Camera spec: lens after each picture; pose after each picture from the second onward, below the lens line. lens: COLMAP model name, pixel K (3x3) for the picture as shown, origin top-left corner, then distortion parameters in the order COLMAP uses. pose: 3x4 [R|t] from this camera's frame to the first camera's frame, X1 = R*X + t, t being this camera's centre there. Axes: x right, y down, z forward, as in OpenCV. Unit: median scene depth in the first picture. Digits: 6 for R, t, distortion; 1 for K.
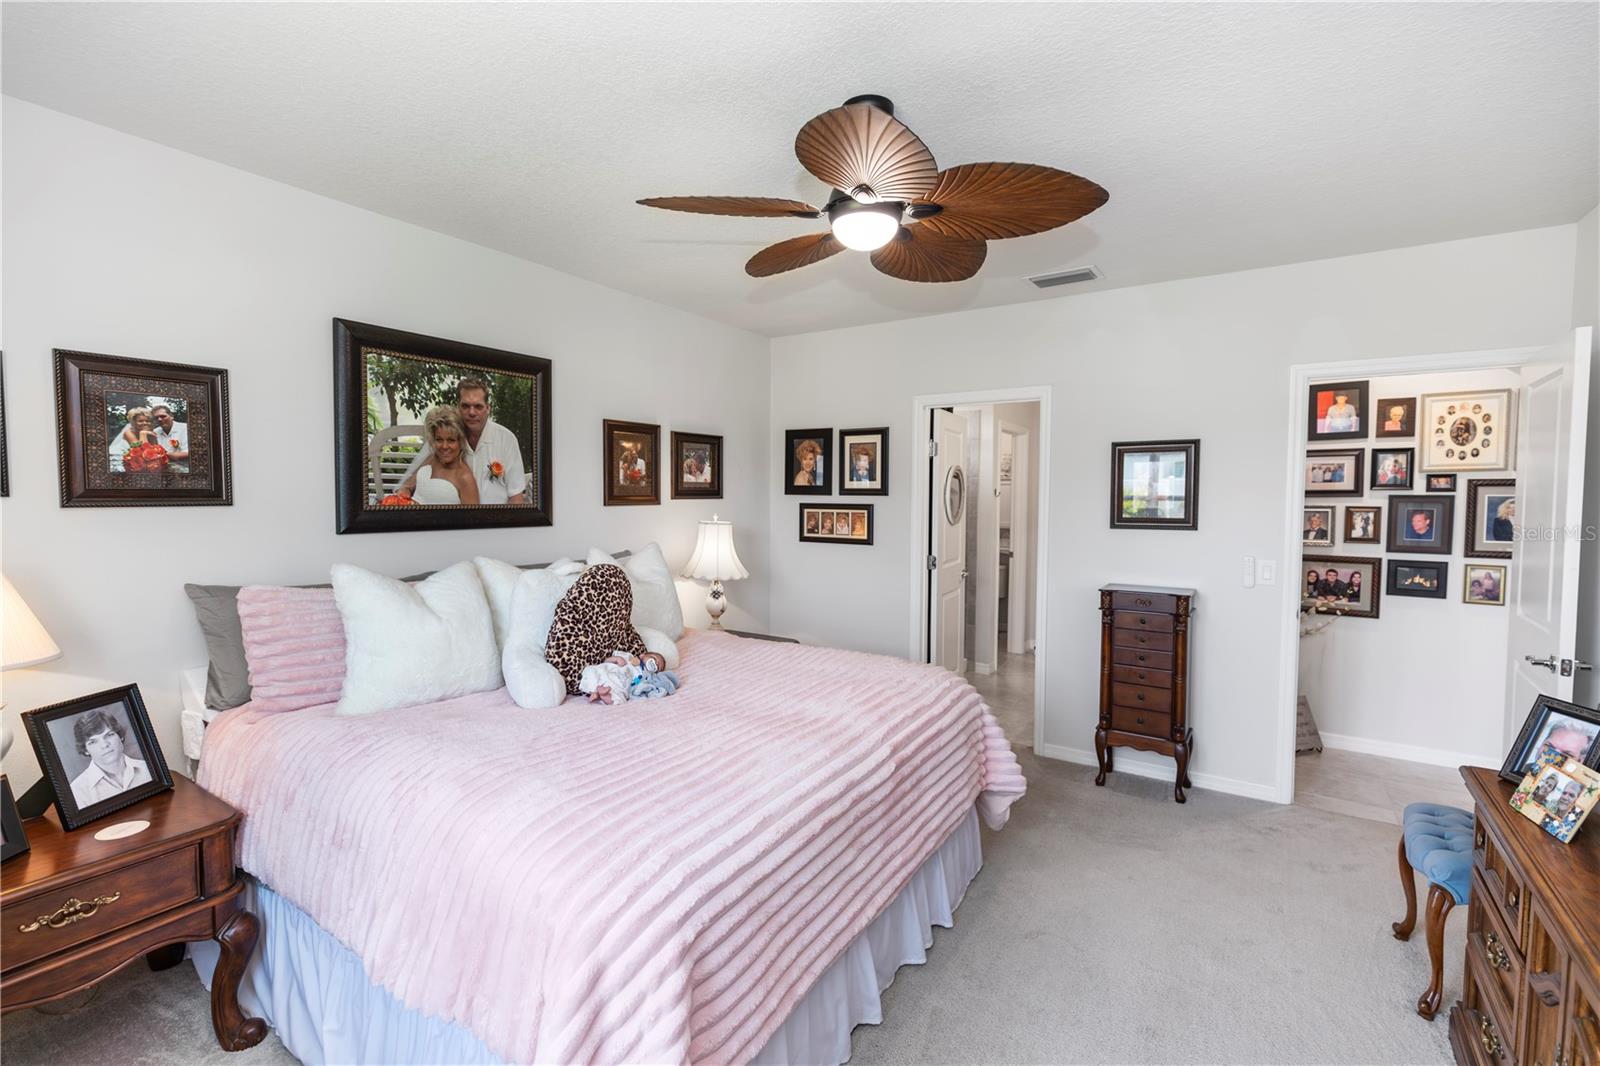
lens RADIAL K [[708.8, 0, 796.1], [0, 708.8, 531.8], [0, 0, 1]] dist [0.001939, 0.000199]
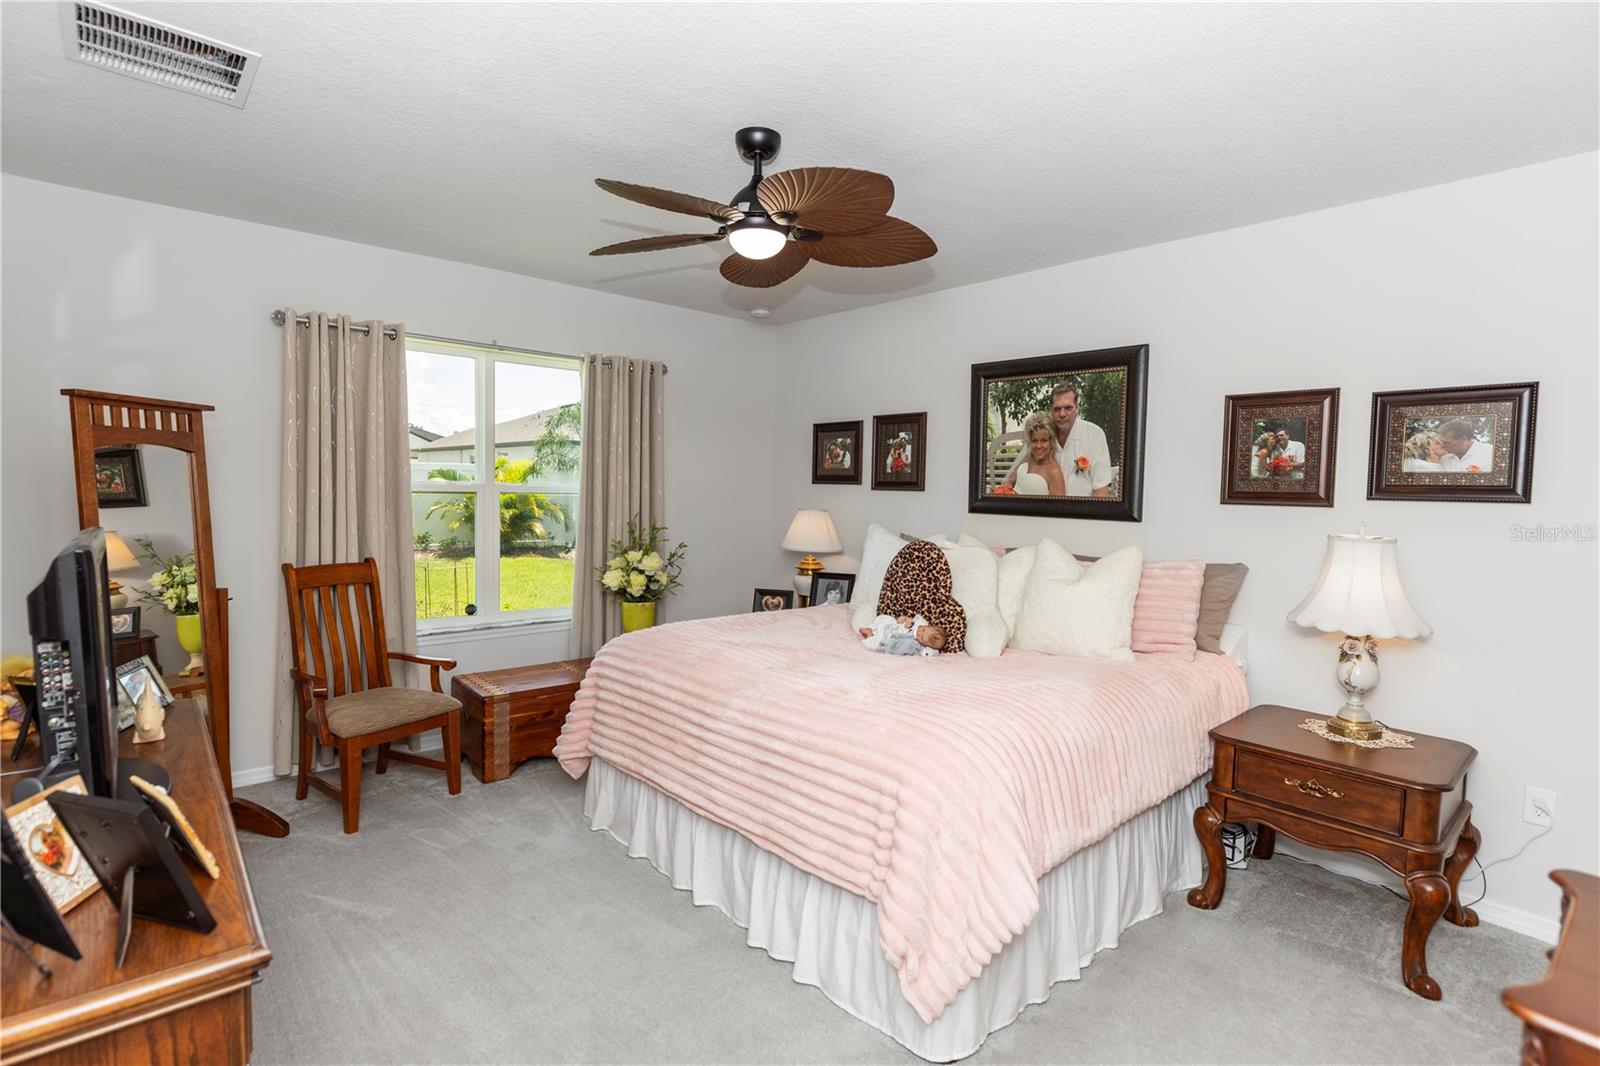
lens RADIAL K [[822.4, 0, 799.9], [0, 822.4, 536.3], [0, 0, 1]] dist [0.000266, 0.000346]
pose [[-0.278024, 0.047708, -0.959389, 0.947735], [-0.077017, 0.994443, 0.071770, -0.038113], [0.957482, 0.093843, -0.272805, 1.004313]]
